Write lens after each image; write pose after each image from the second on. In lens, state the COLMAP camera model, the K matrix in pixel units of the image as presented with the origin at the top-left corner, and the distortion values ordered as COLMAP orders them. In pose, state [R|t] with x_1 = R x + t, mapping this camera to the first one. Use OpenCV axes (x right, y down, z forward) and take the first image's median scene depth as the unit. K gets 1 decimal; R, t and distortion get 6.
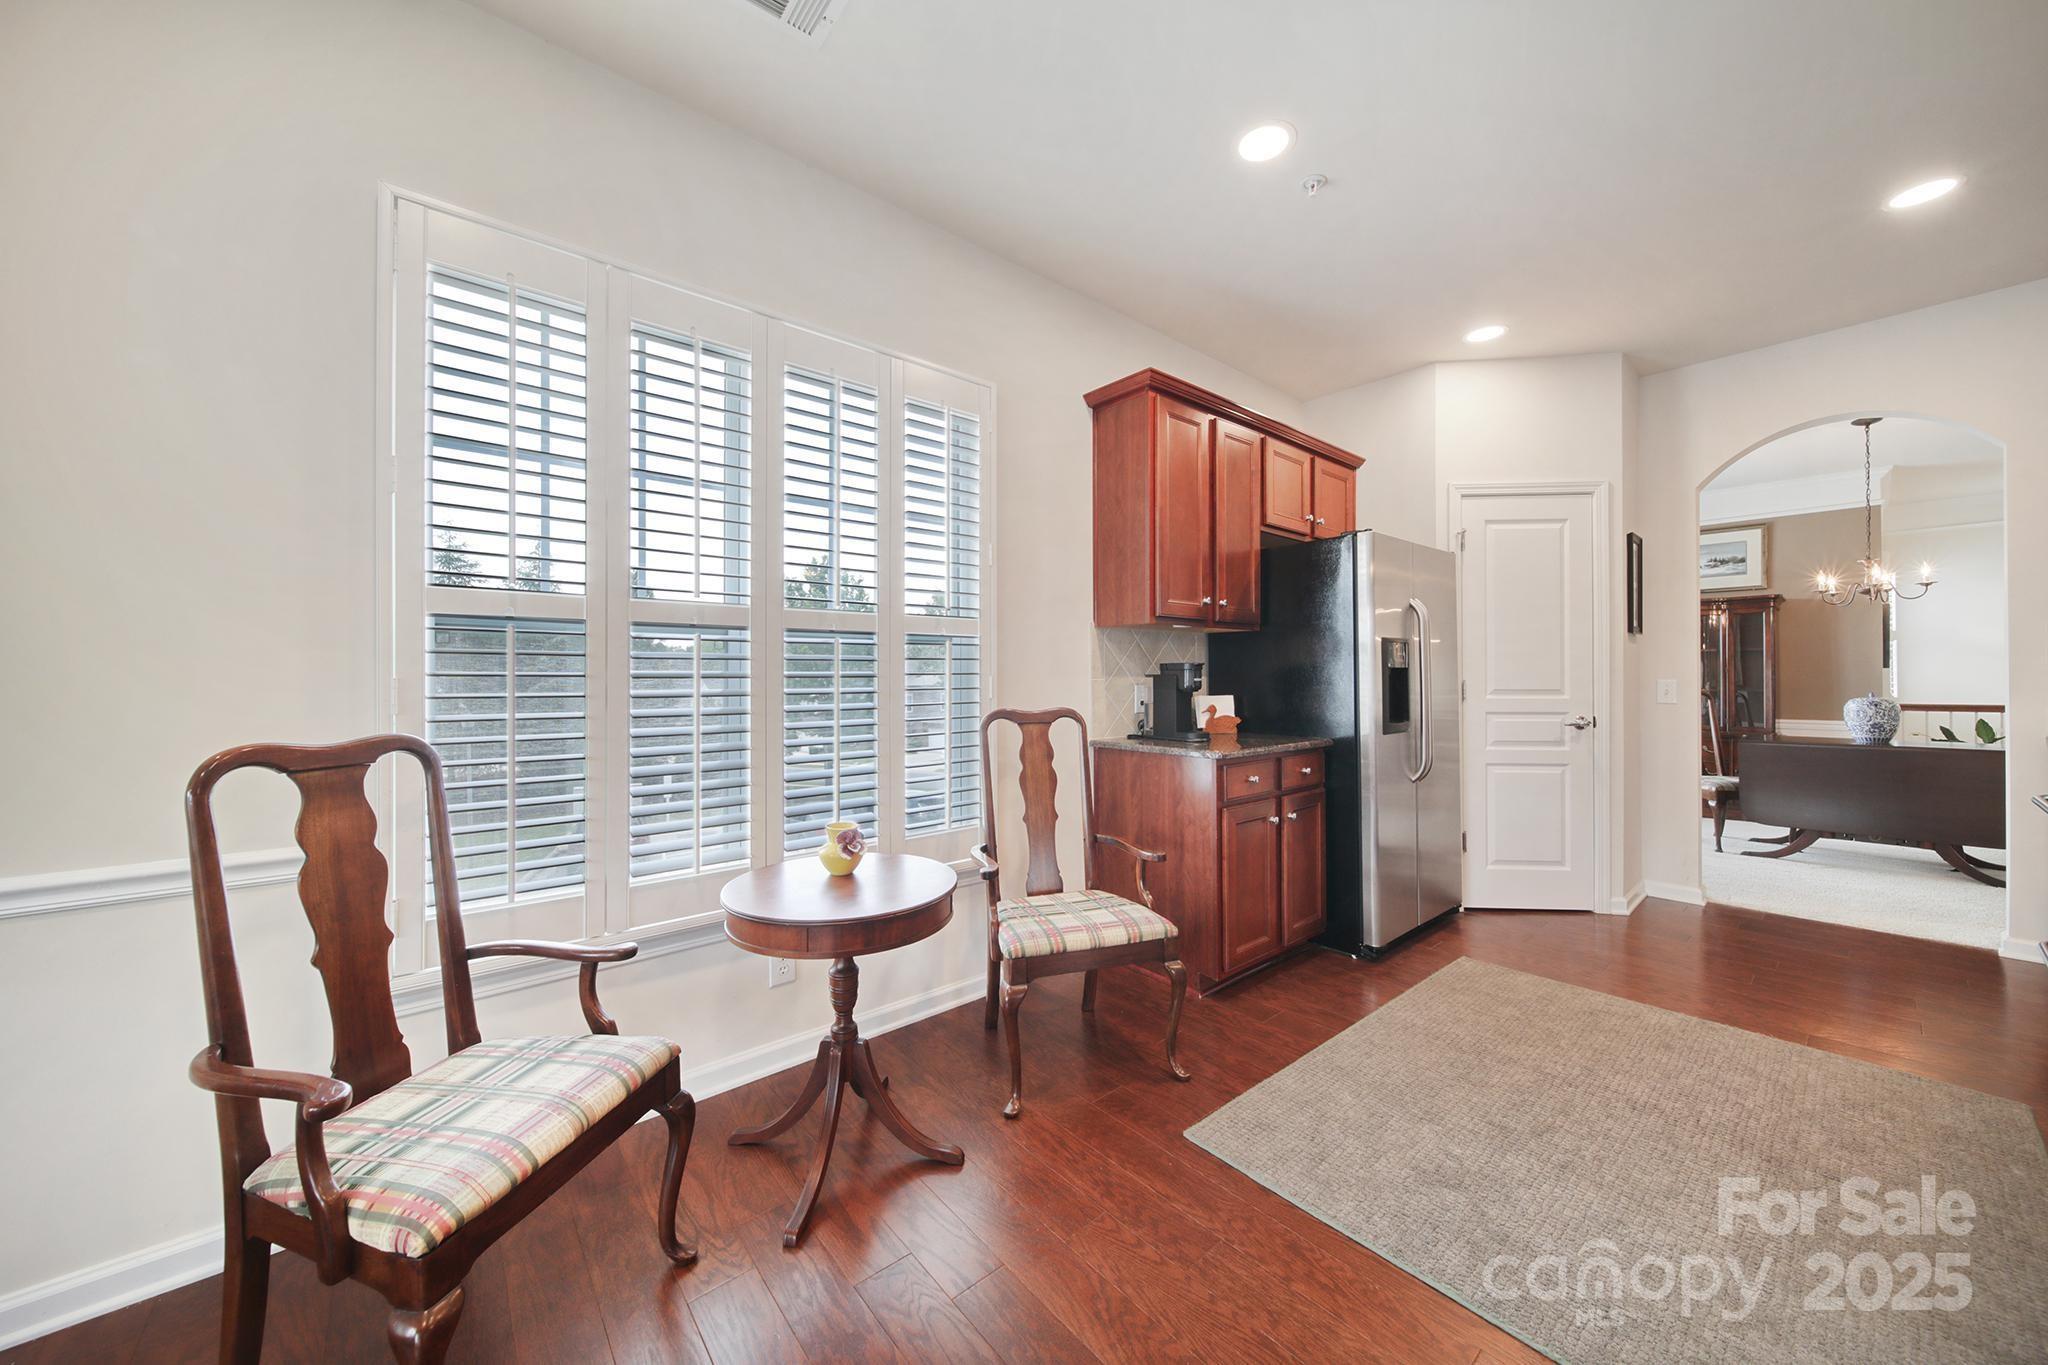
lens RADIAL K [[725.1, 0, 1026.8], [0, 725.1, 677.6], [0, 0, 1]] dist [-0.001936, -0.000056]
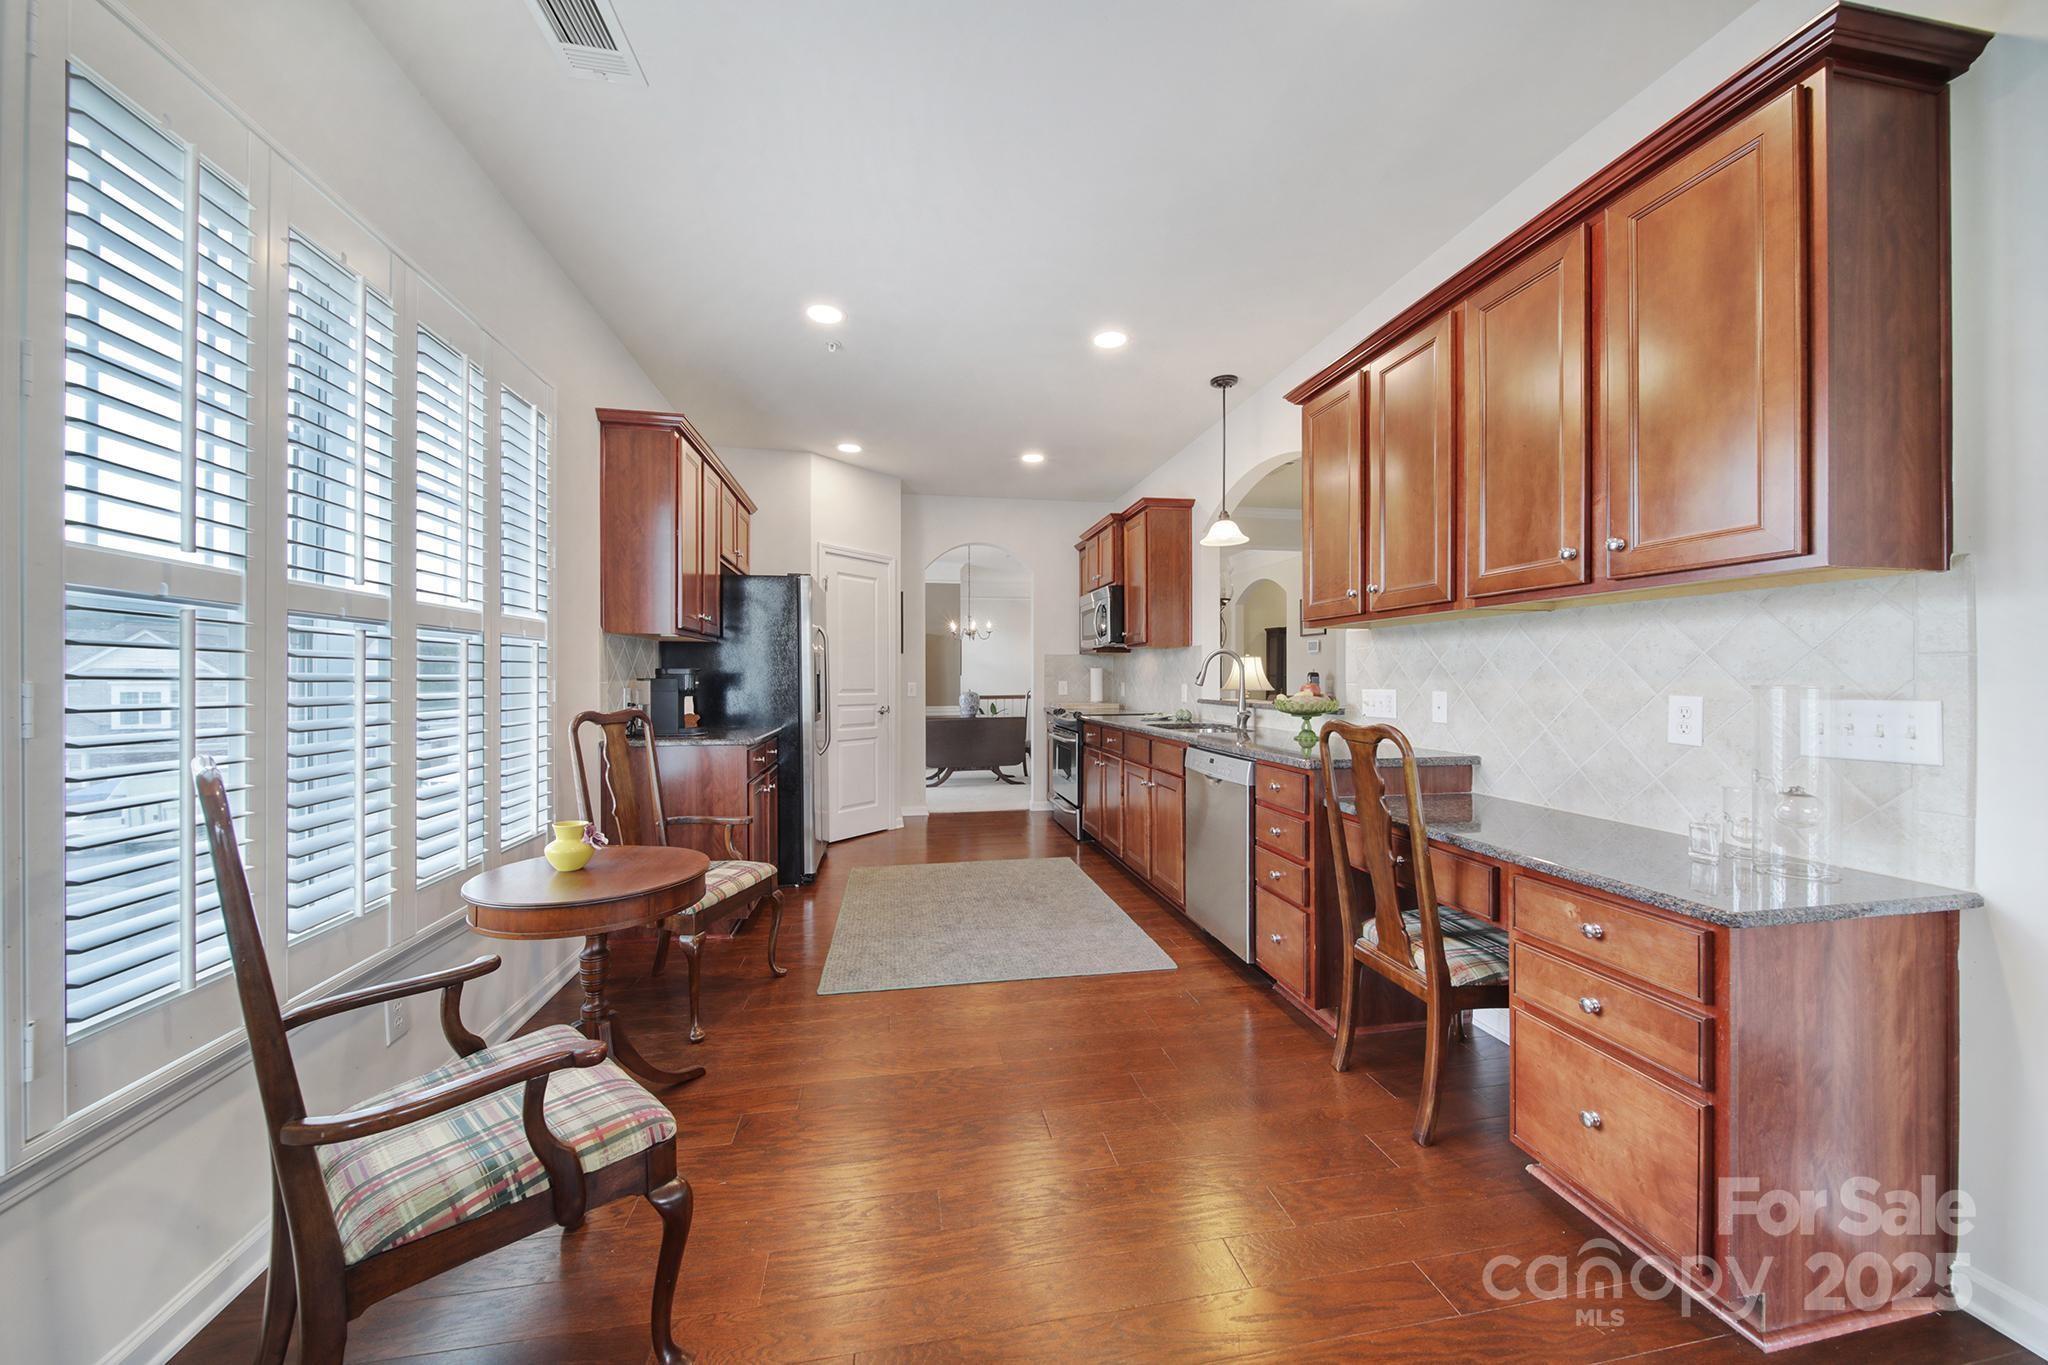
lens RADIAL K [[725.1, 0, 1026.8], [0, 725.1, 677.6], [0, 0, 1]] dist [-0.001936, -0.000056]
pose [[0.498029, 0.002637, 0.867157, -0.435888], [0.004395, 0.999975, -0.005565, 0.003069], [-0.867149, 0.006583, 0.498005, -0.044256]]
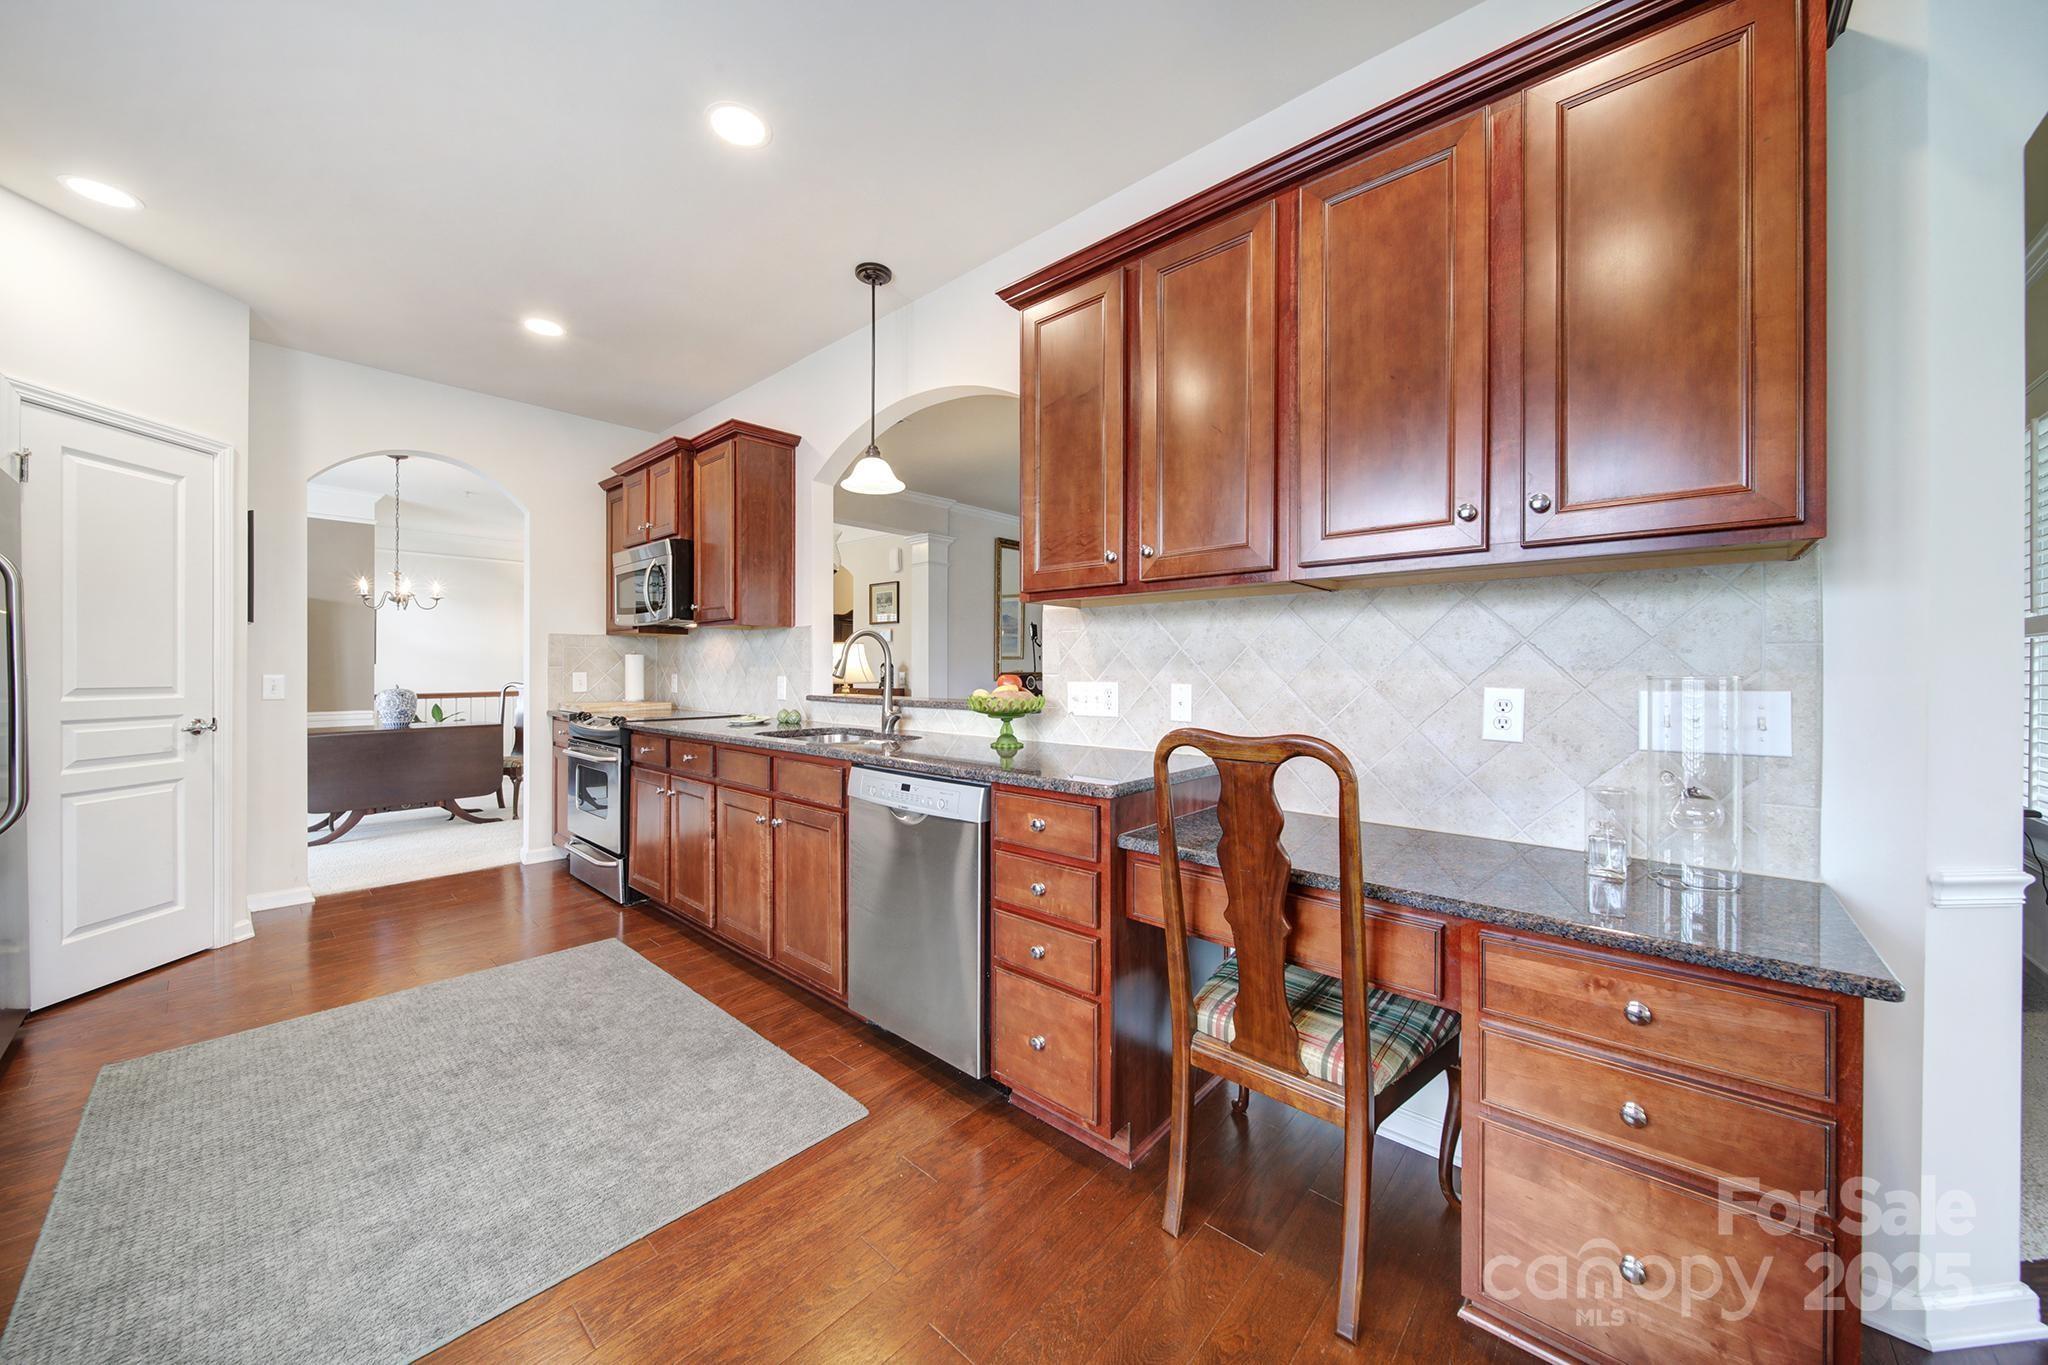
lens RADIAL K [[722.3, 0, 1022.5], [0, 722.3, 669.4], [0, 0, 1]] dist [-0.000190, -0.000102]
pose [[-0.132011, 0.002983, 0.991244, -0.181048], [0.004283, 0.999988, -0.002439, 0.003315], [-0.991239, 0.003923, -0.132022, 0.175670]]
